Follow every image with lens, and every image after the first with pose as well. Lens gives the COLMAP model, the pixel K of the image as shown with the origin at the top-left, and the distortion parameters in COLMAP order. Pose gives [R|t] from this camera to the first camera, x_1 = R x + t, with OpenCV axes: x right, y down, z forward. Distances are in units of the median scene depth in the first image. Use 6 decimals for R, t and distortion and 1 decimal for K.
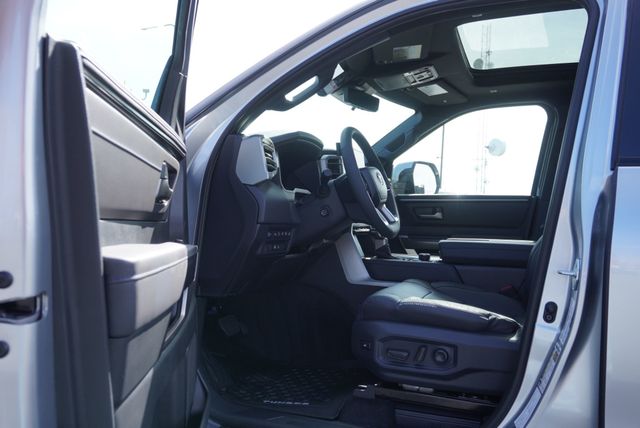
lens RADIAL K [[583.9, 0, 320.0], [0, 583.9, 214.0], [0, 0, 1]] dist [-0.002163, -0.001184]
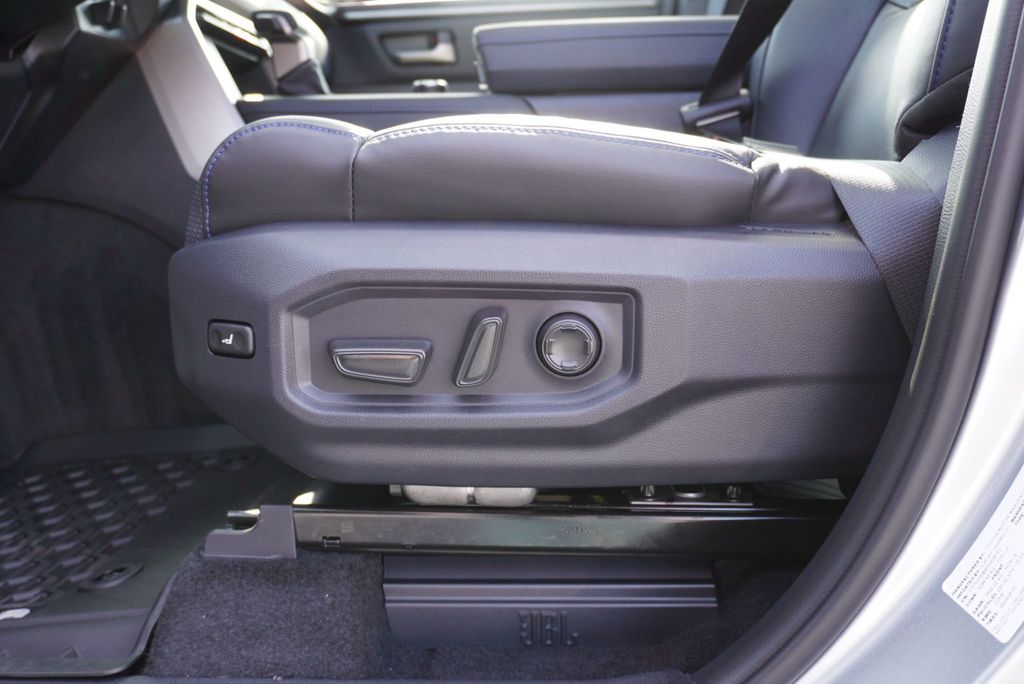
lens RADIAL K [[1009.6, 0, 512.0], [0, 1009.6, 342.0], [0, 0, 1]] dist [-0.017740, -0.010473]
pose [[0.956108, -0.097204, 0.276420, 0.073887], [0.052898, 0.985132, 0.163454, 0.168313], [-0.288199, -0.141658, 0.947035, 0.604472]]
